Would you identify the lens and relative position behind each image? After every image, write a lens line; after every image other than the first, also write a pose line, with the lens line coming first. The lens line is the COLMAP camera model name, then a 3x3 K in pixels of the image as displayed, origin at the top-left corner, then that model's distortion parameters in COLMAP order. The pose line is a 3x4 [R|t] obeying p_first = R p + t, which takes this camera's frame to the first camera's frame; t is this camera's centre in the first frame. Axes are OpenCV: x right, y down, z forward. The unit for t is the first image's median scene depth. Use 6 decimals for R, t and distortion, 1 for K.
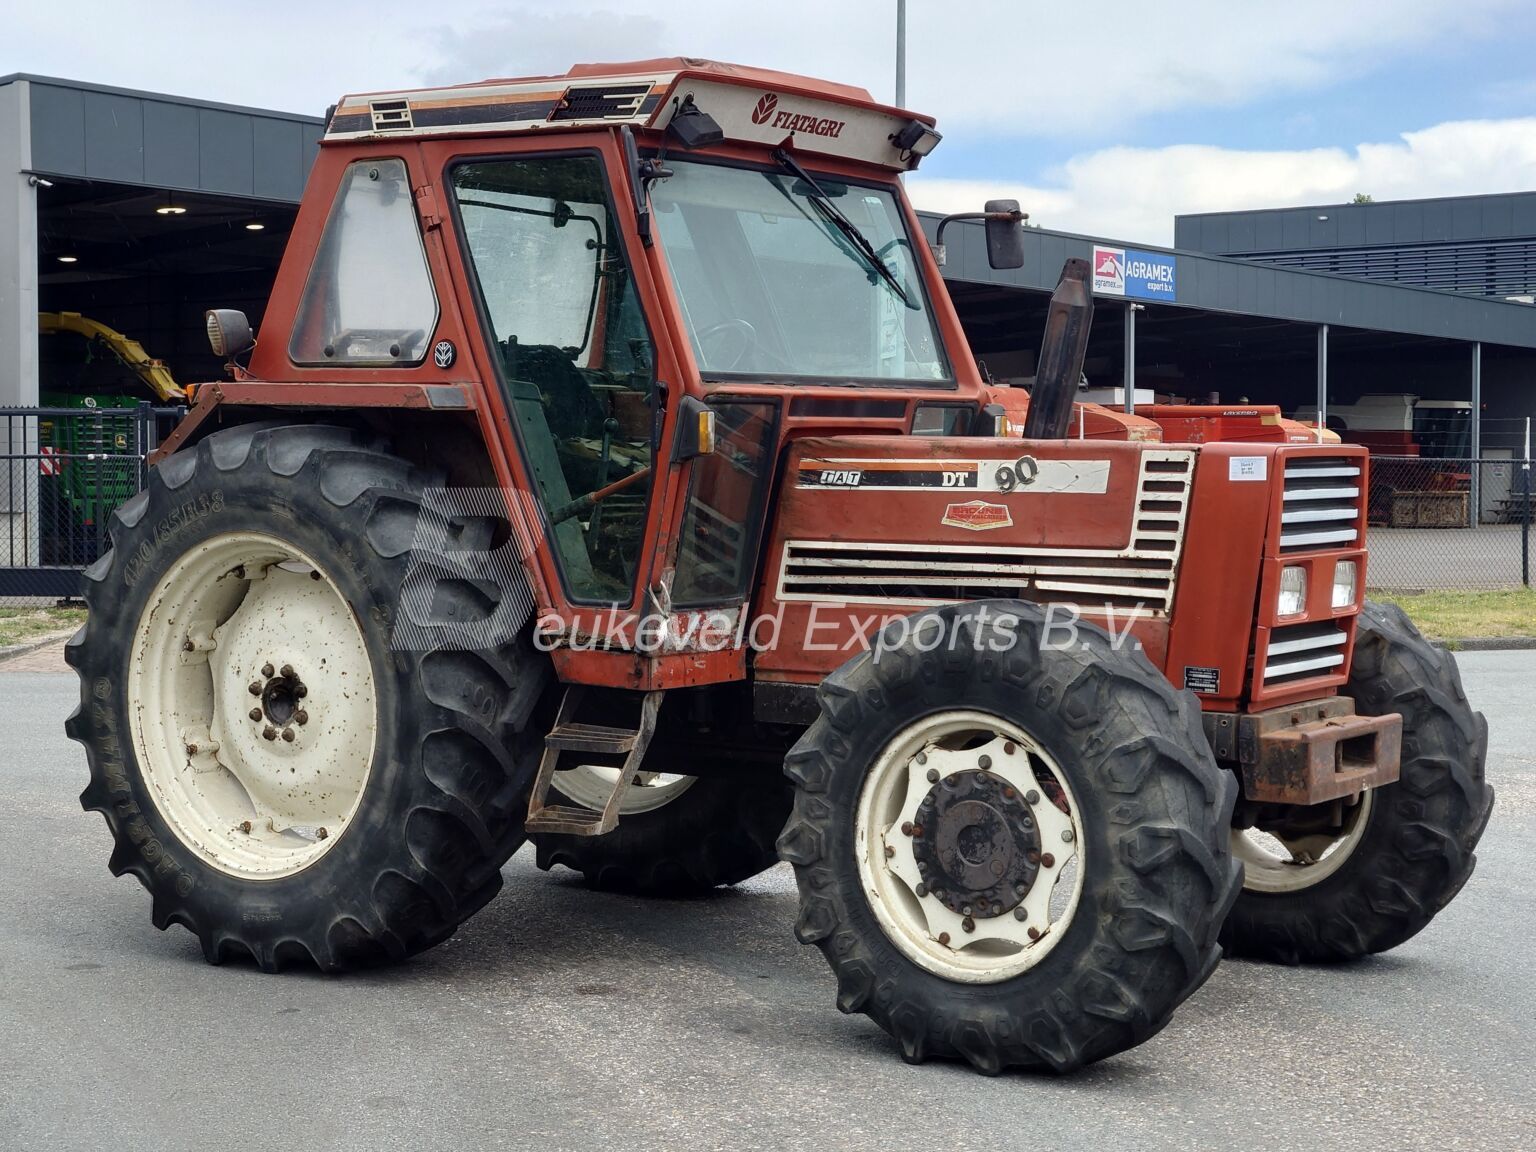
lens RADIAL K [[2667.2, 0, 779.6], [0, 2667.2, 578.7], [0, 0, 1]] dist [-0.041255, 0.000000]
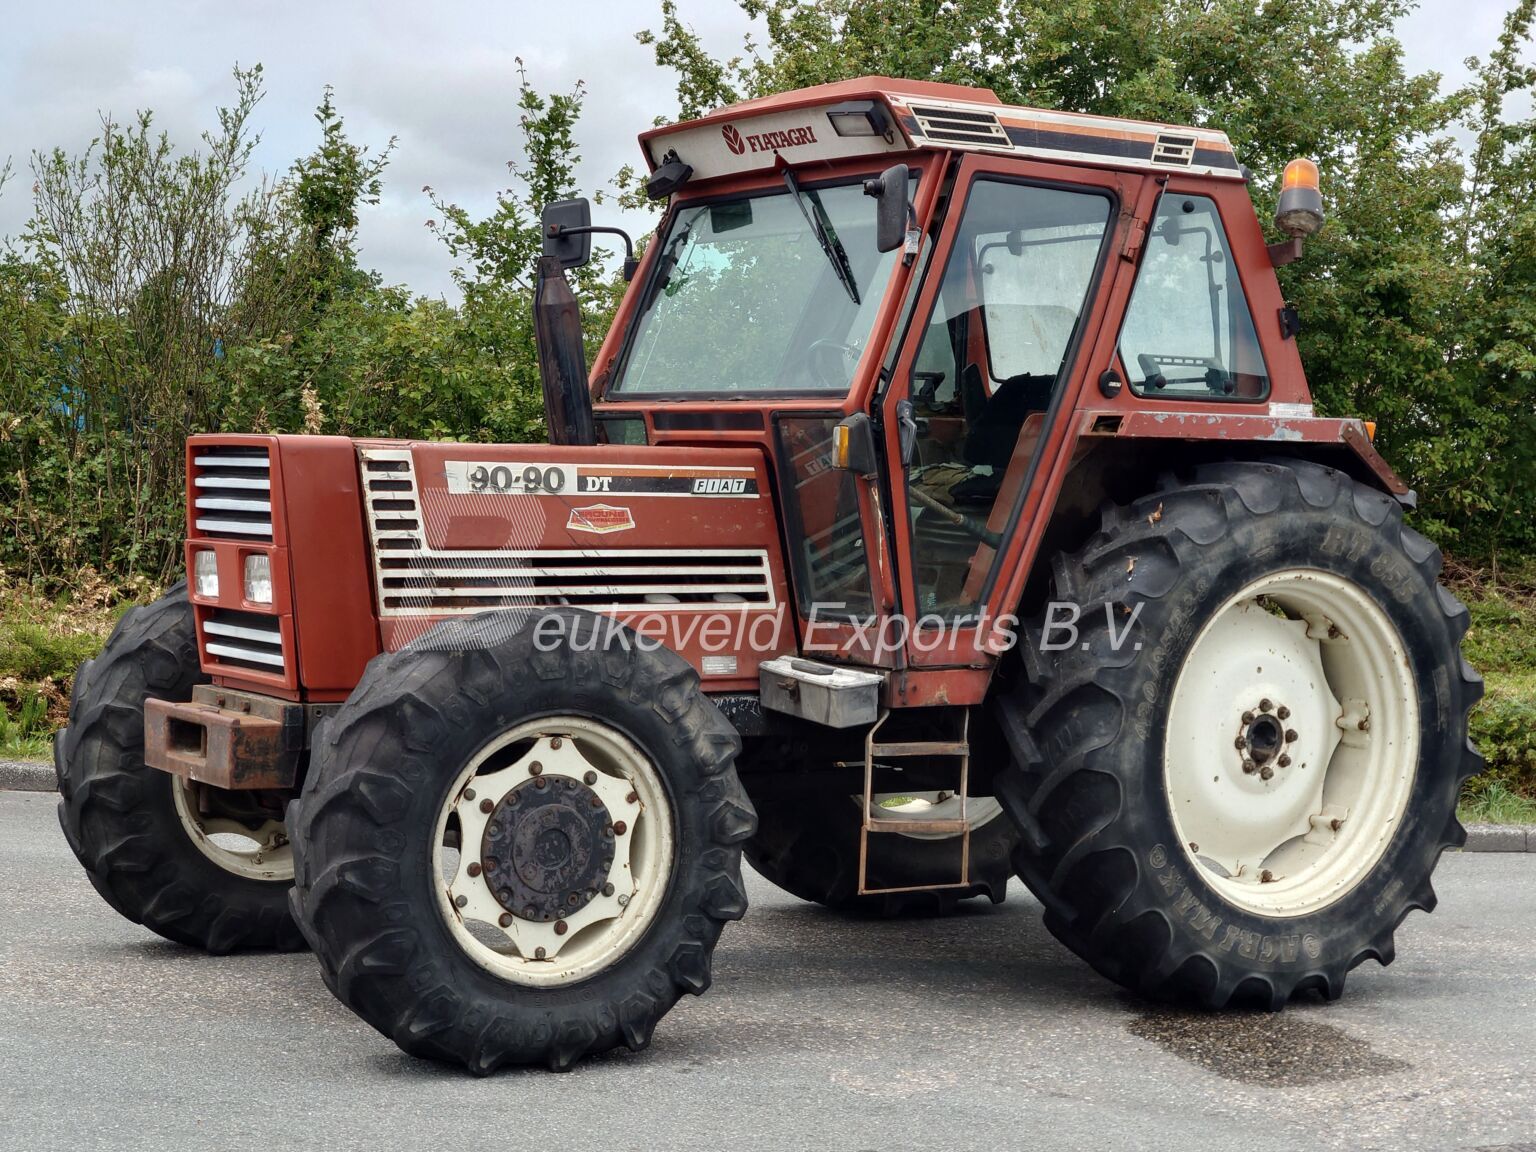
lens RADIAL K [[2667.2, 0, 775.5], [0, 2667.2, 578.4], [0, 0, 1]] dist [-0.041255, 0.000000]
pose [[-0.375924, 0.016414, -0.926505, 0.980253], [-0.085876, 0.994923, 0.052469, -0.061619], [0.922663, 0.099289, -0.372606, 1.446869]]
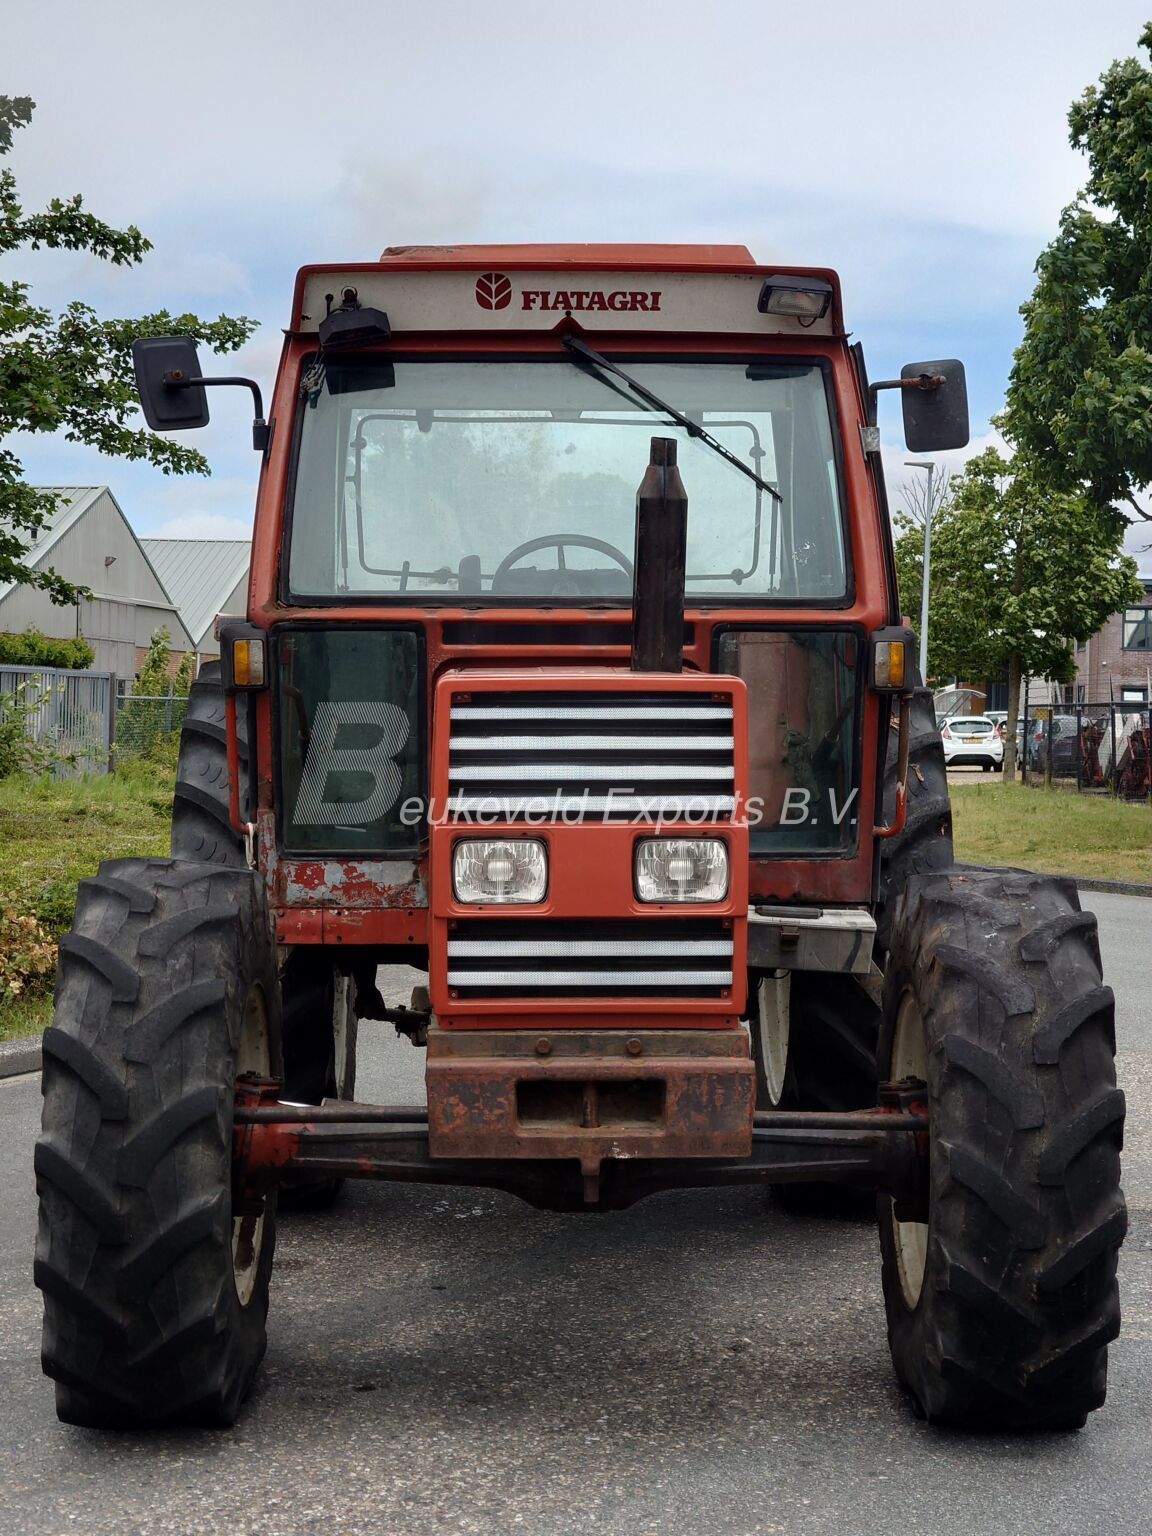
lens RADIAL K [[2667.2, 0, 570.3], [0, 2667.2, 763.7], [0, 0, 1]] dist [-0.041255, 0.000000]
pose [[0.595127, 0.027754, -0.803152, 0.724232], [-0.042575, 0.999089, 0.002976, -0.026166], [0.802503, 0.032423, 0.595766, 0.514415]]
